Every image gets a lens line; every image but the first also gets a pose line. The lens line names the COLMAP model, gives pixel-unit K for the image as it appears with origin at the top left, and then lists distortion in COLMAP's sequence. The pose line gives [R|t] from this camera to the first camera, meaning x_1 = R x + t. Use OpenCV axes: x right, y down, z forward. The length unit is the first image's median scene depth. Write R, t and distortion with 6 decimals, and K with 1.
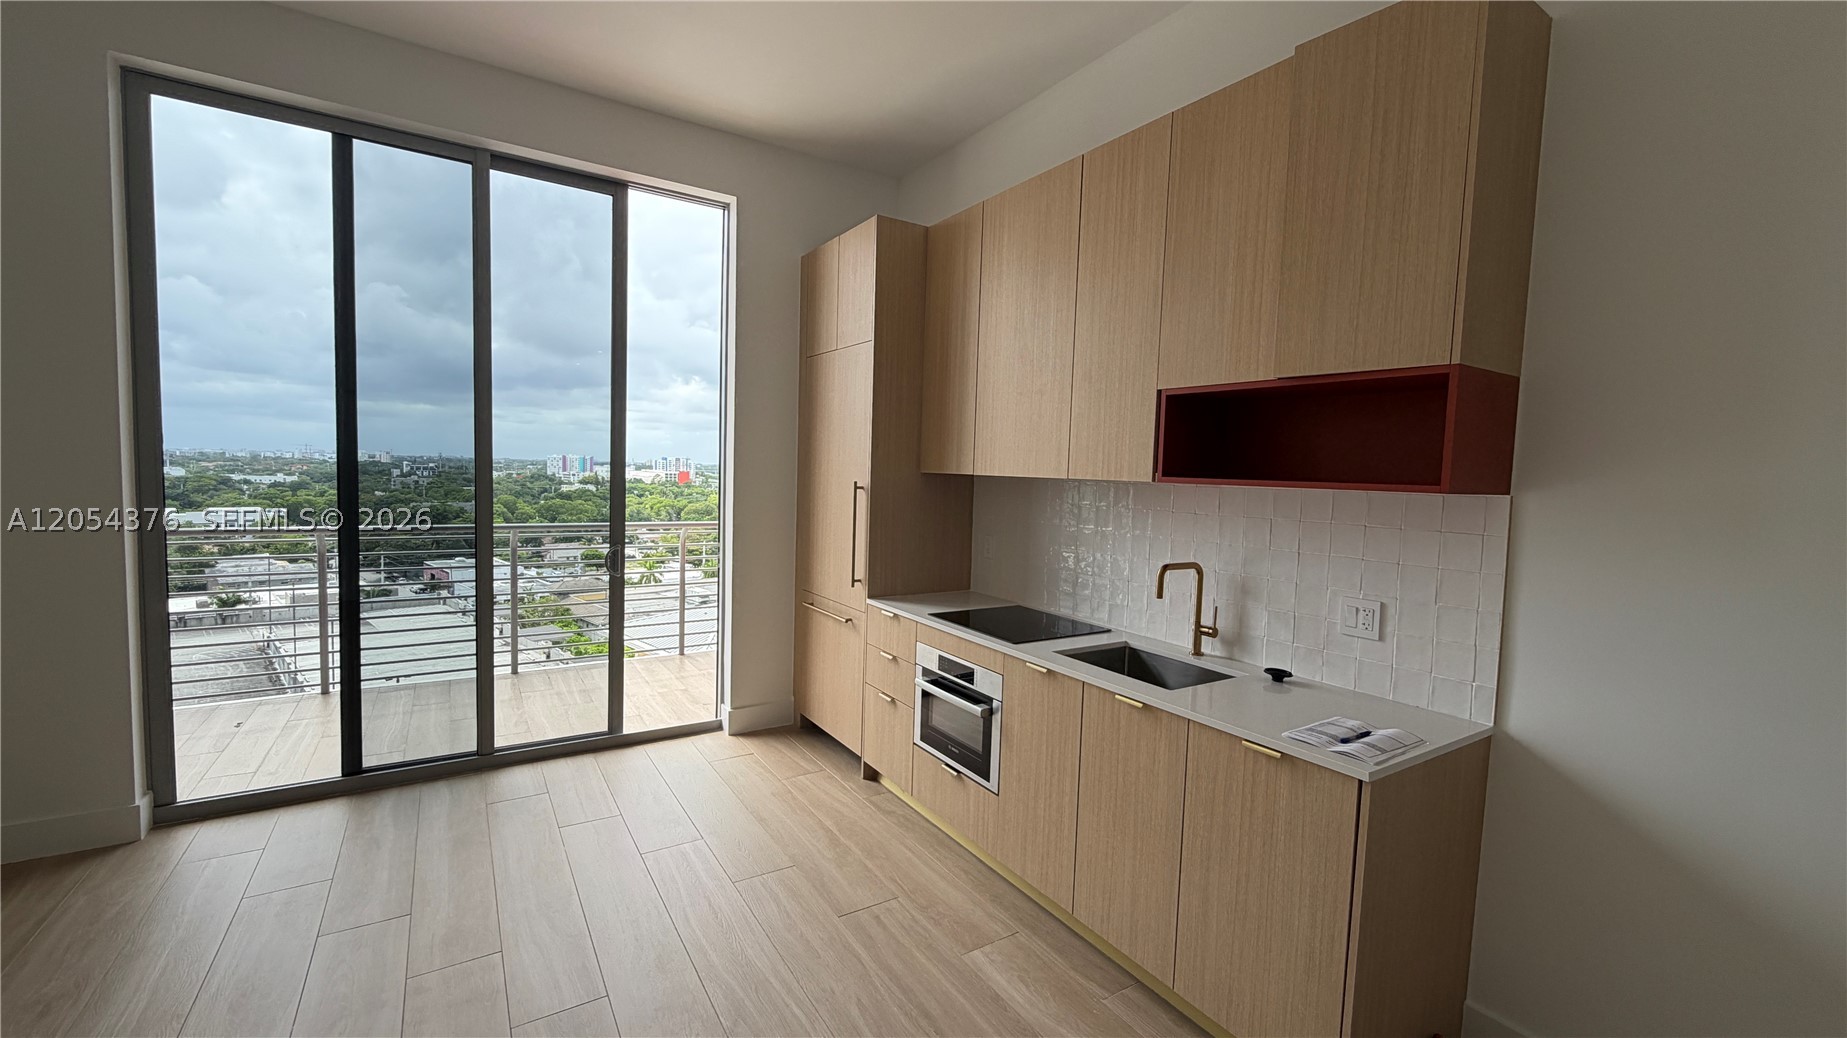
lens RADIAL K [[738.3, 0, 923.5], [0, 738.3, 519.0], [0, 0, 1]] dist [-0.000410, -0.000063]
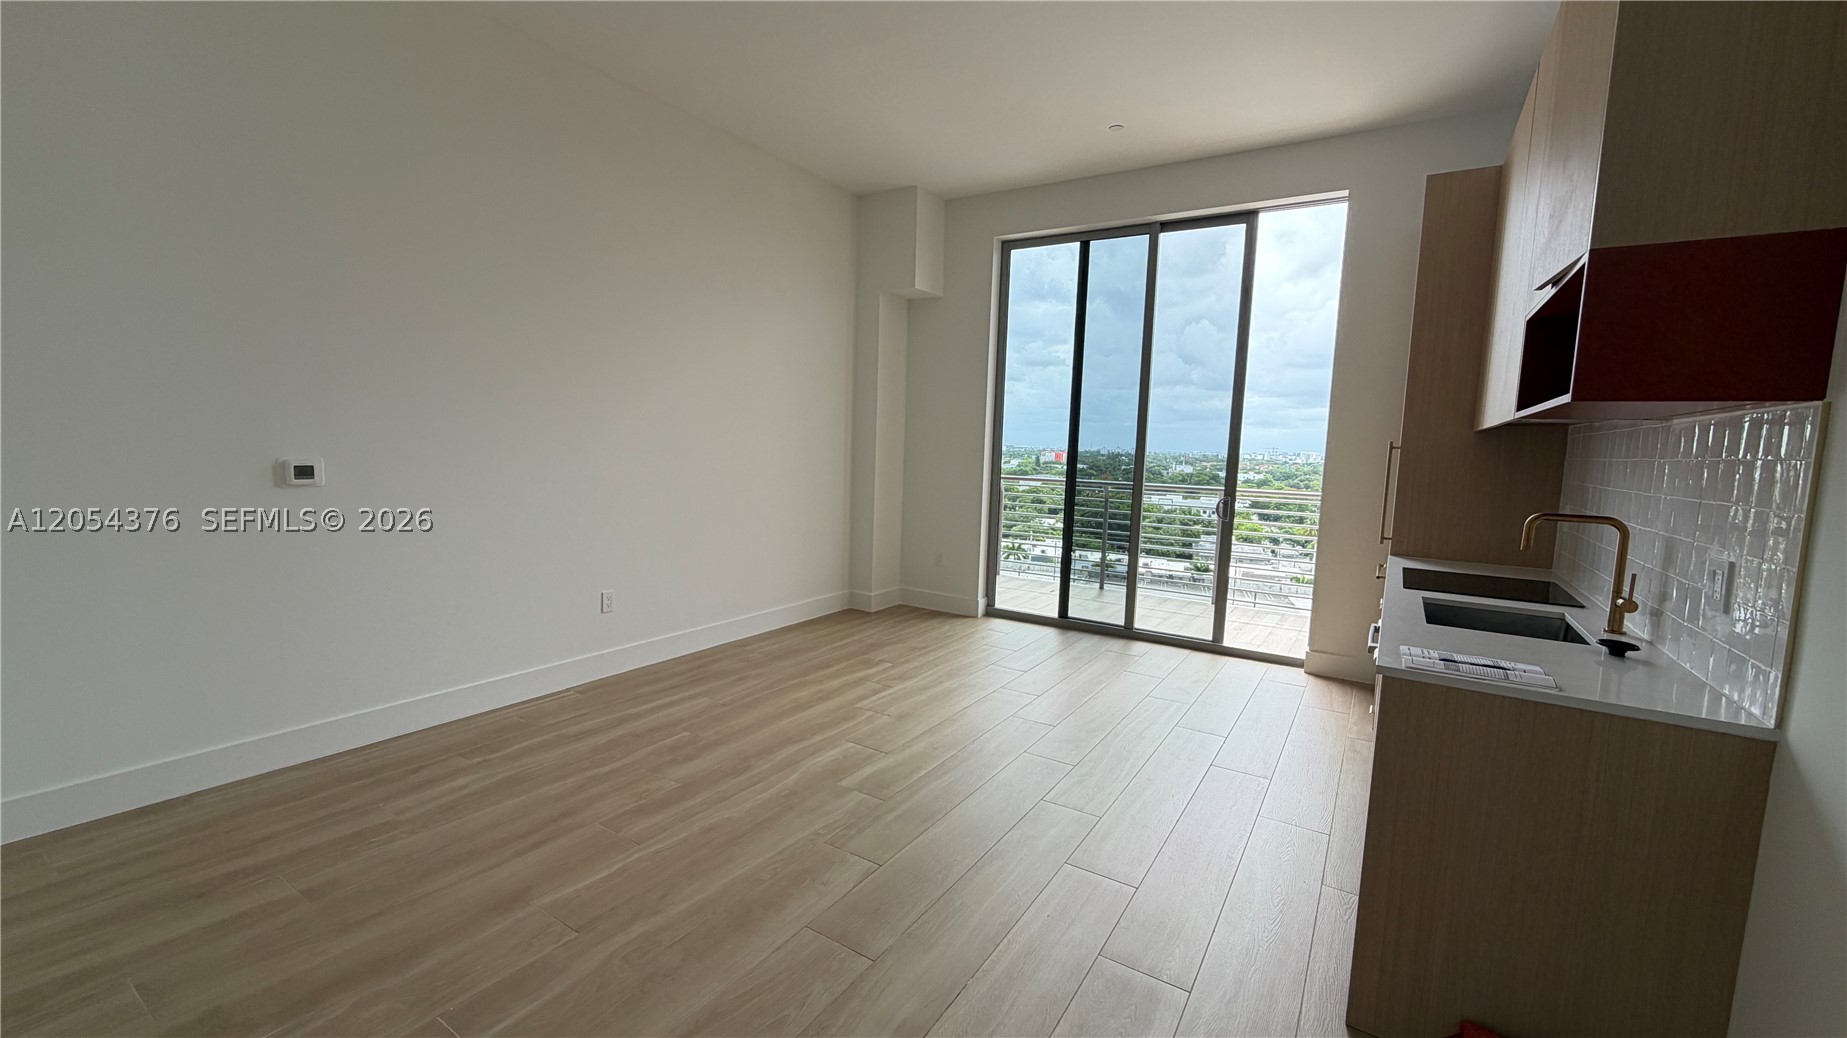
lens RADIAL K [[739.3, 0, 919.1], [0, 739.3, 521.2], [0, 0, 1]] dist [0.001260, 0.000021]
pose [[0.414898, 0.077756, -0.906539, 0.554831], [-0.078307, 0.995696, 0.049564, 0.057409], [0.906492, 0.050425, 0.419202, -0.023374]]
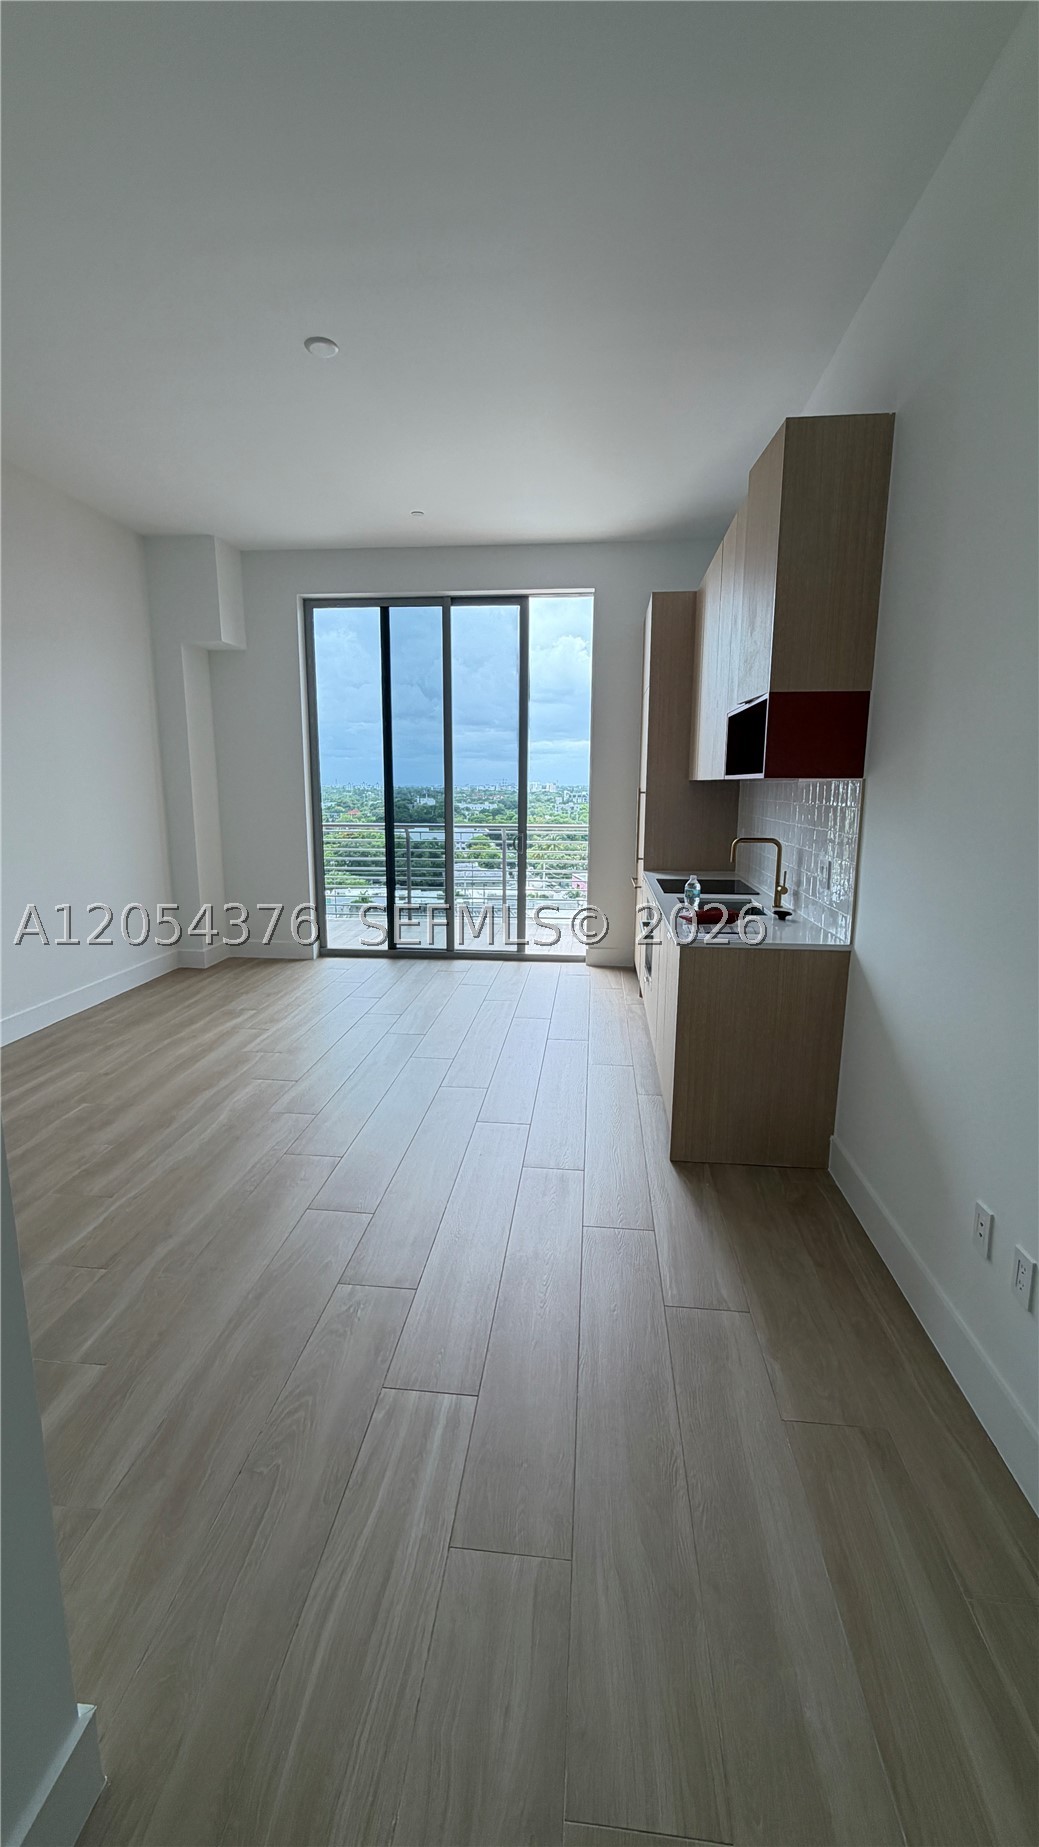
lens RADIAL K [[739.3, 0, 520.2], [0, 739.3, 918.7], [0, 0, 1]] dist [0.001260, 0.000021]
pose [[0.780684, 0.081924, -0.619533, 0.602137], [-0.018474, 0.993962, 0.108157, 0.046650], [0.624653, -0.072992, 0.777484, -0.251325]]
